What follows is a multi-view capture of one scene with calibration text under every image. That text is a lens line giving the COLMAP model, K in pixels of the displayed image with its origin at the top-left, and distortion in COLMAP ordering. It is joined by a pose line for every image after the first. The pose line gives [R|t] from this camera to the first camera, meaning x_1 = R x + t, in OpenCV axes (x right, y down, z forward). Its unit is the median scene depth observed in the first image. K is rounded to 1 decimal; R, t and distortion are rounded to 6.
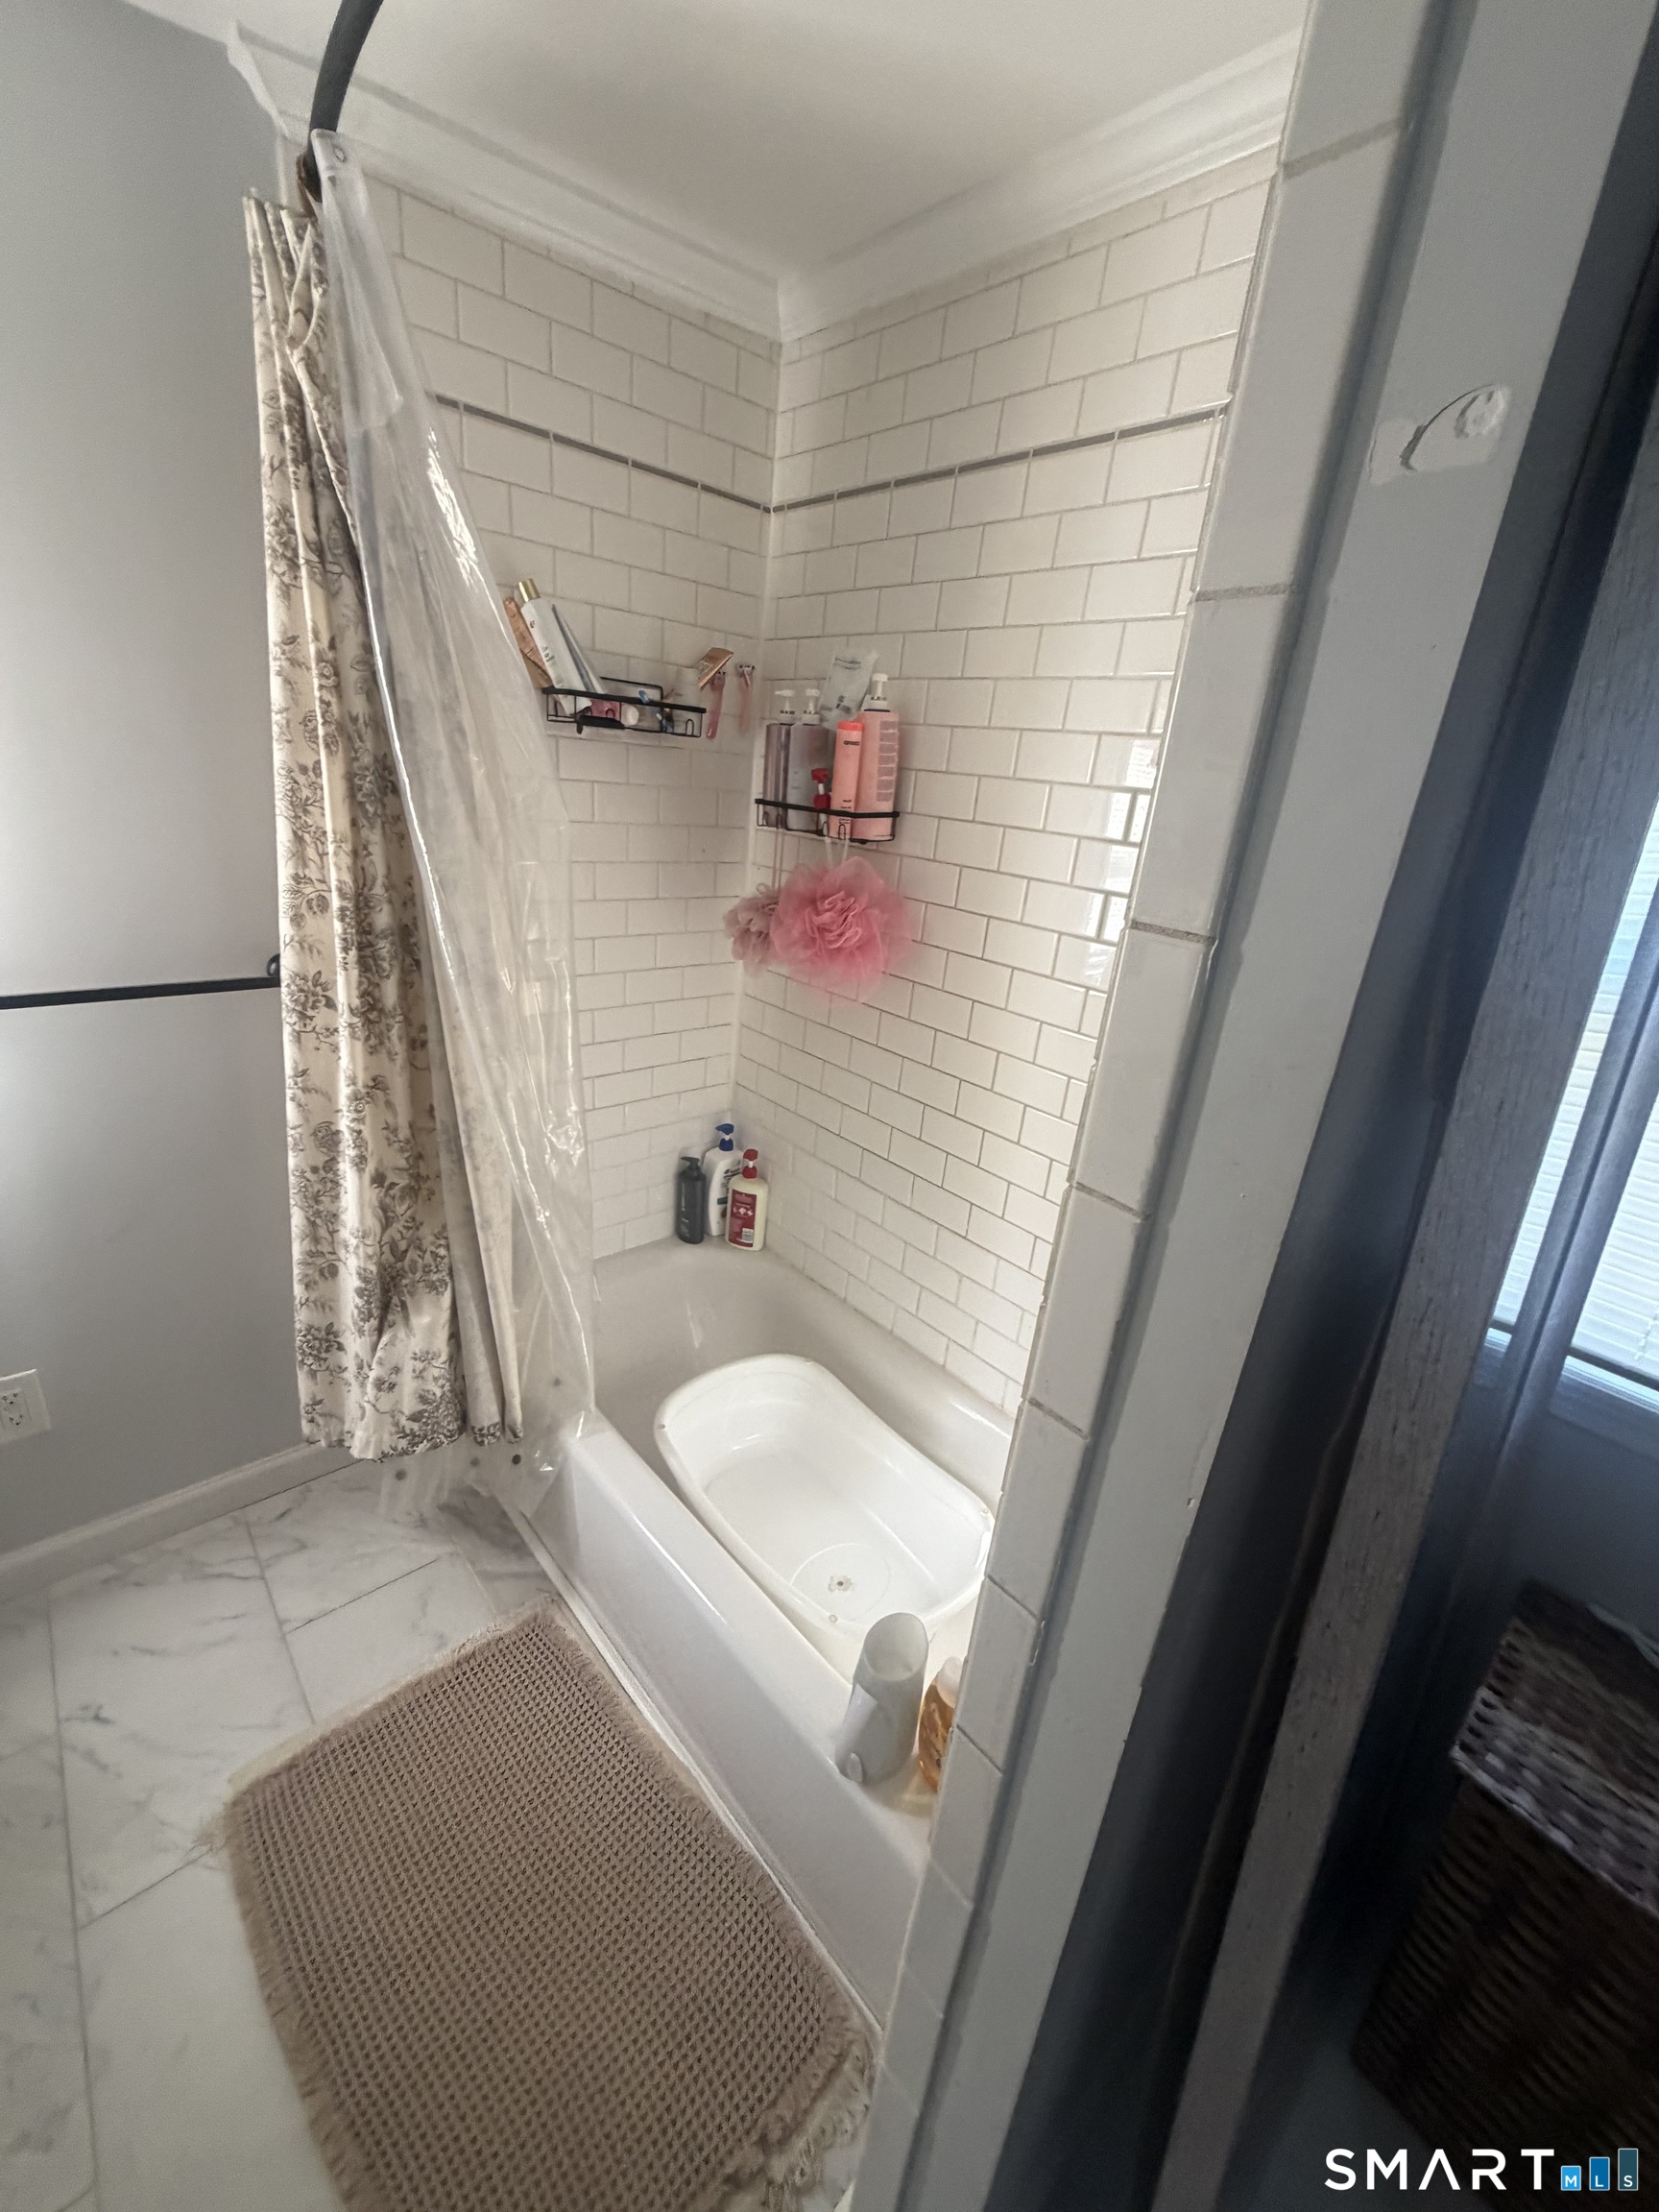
lens RADIAL K [[887.7, 0, 827.6], [0, 887.7, 1102.3], [0, 0, 1]] dist [0.000226, 0.000040]
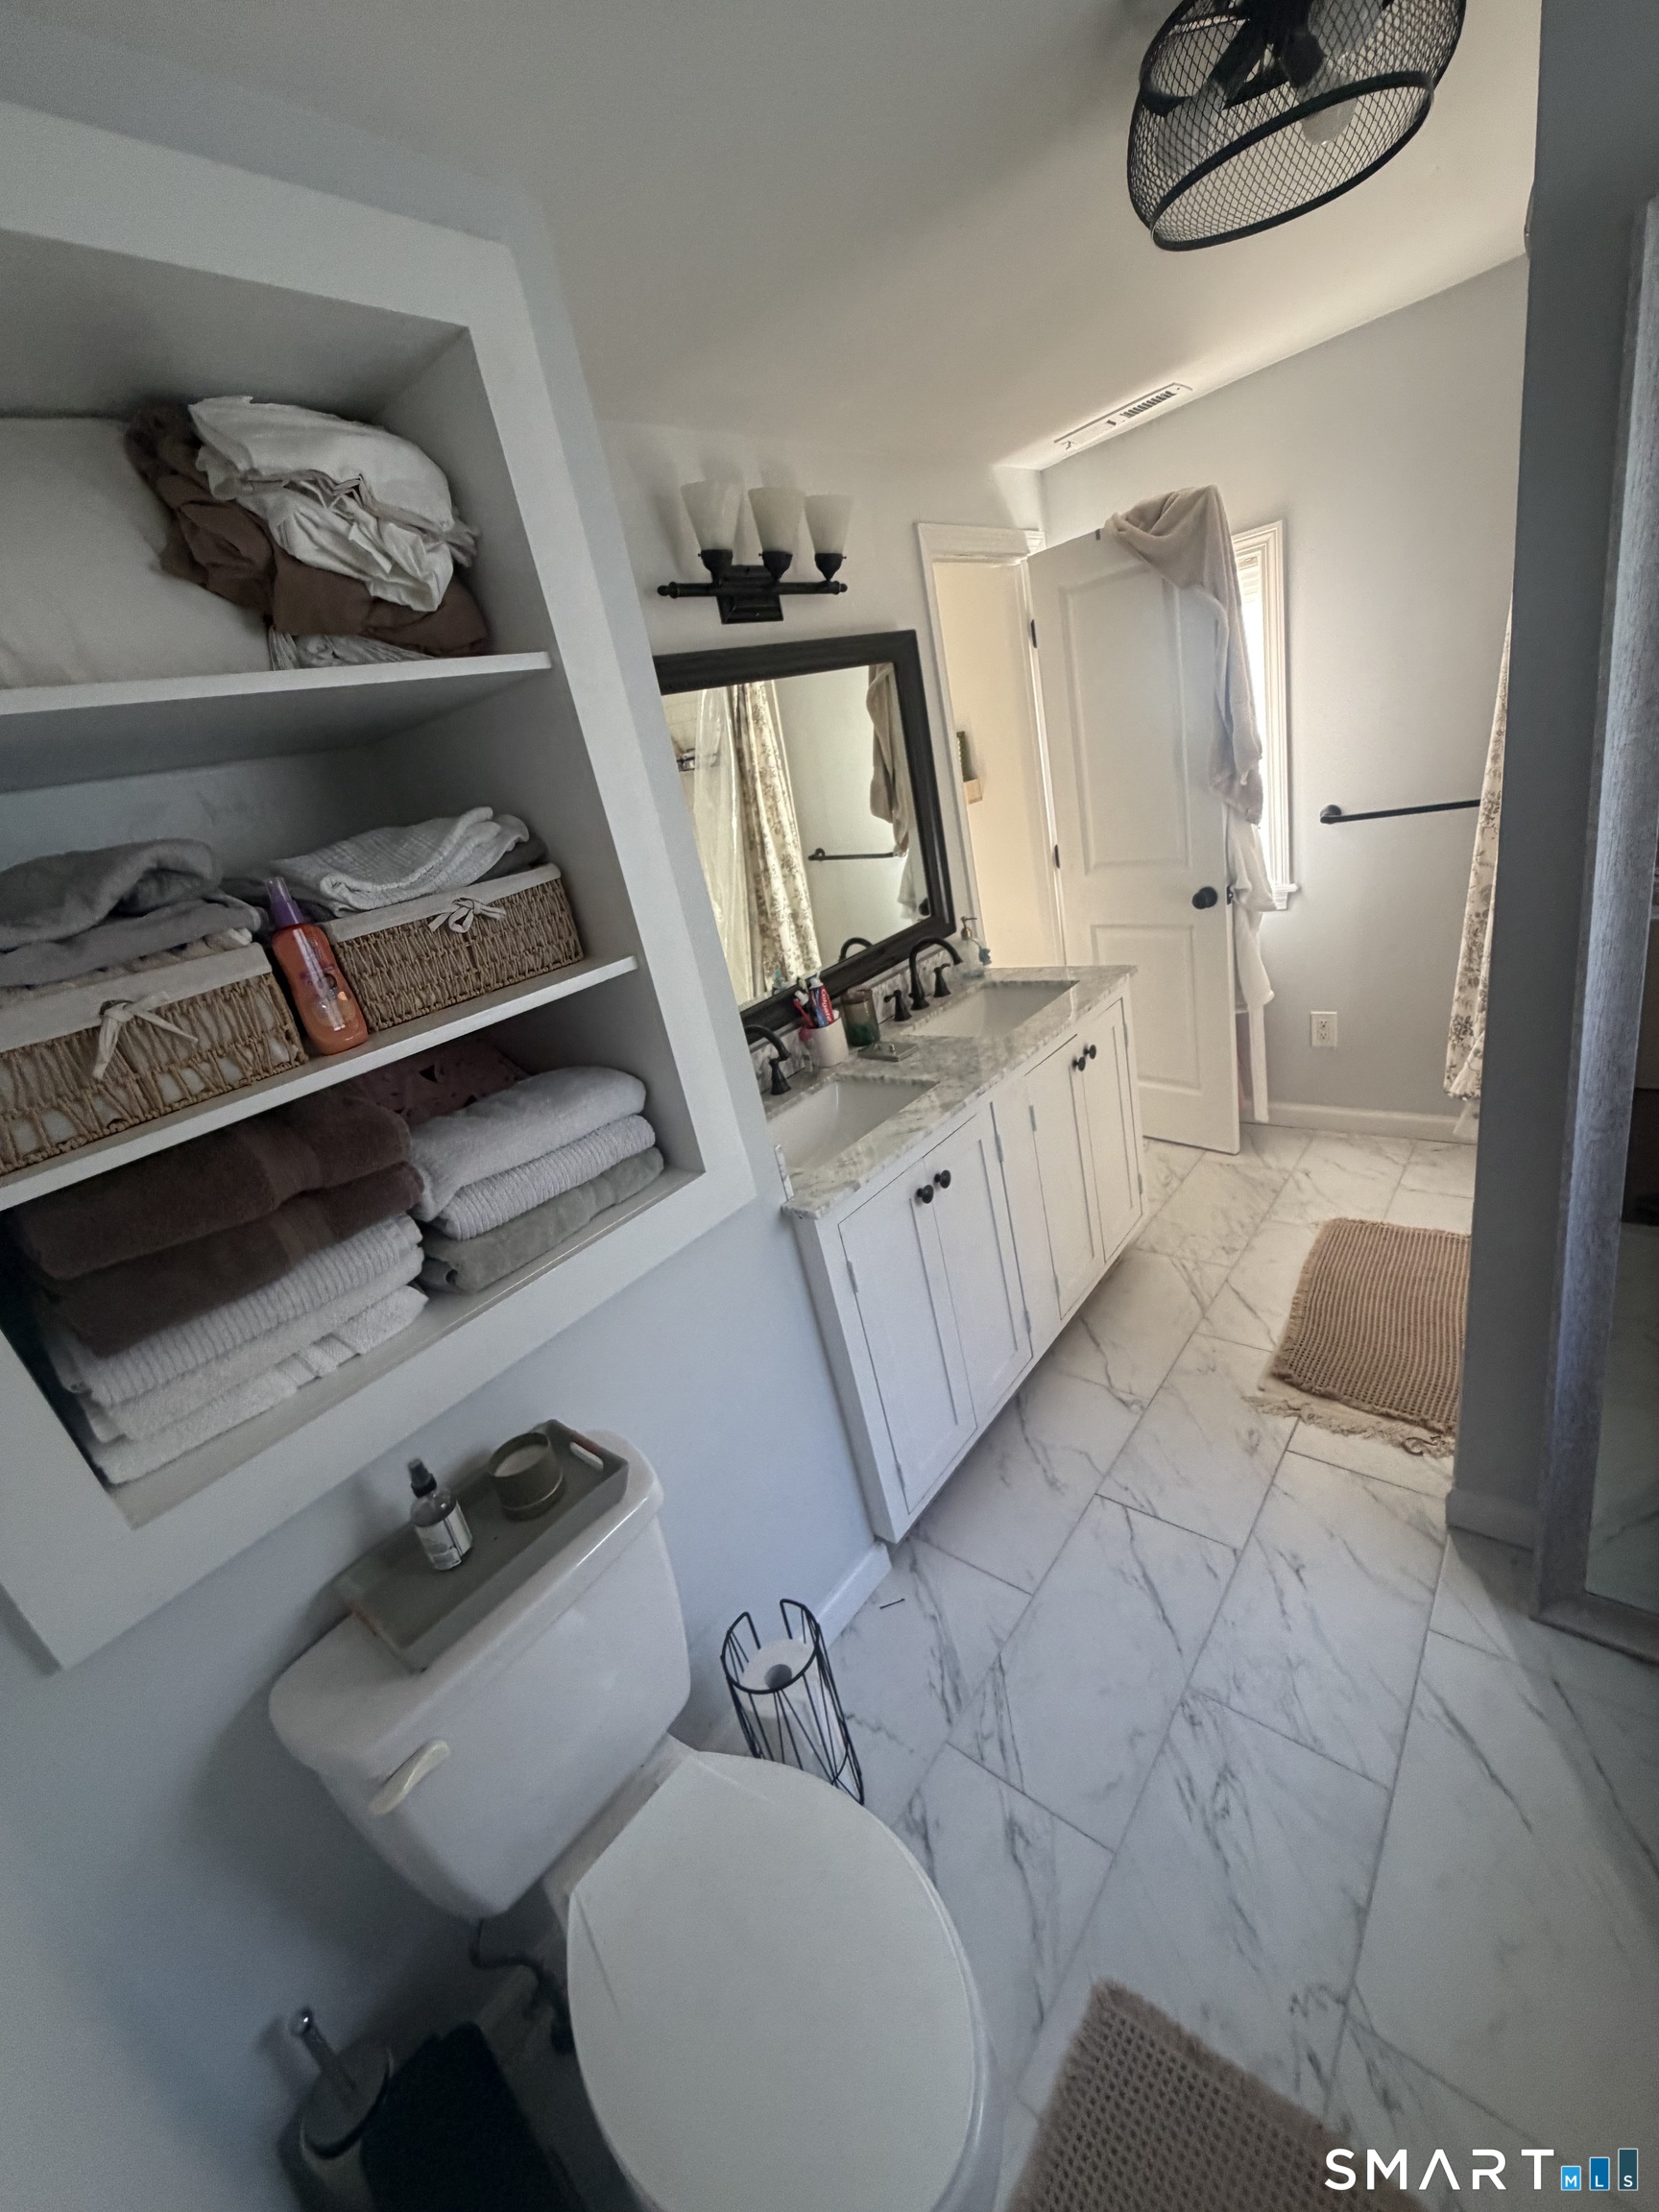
lens RADIAL K [[887.7, 0, 828.3], [0, 887.7, 1105.8], [0, 0, 1]] dist [0.000226, 0.000040]
pose [[0.122233, 0.237372, -0.963698, 0.961244], [-0.142150, 0.965155, 0.219701, 0.225453], [0.982269, 0.110135, 0.151716, -0.418690]]
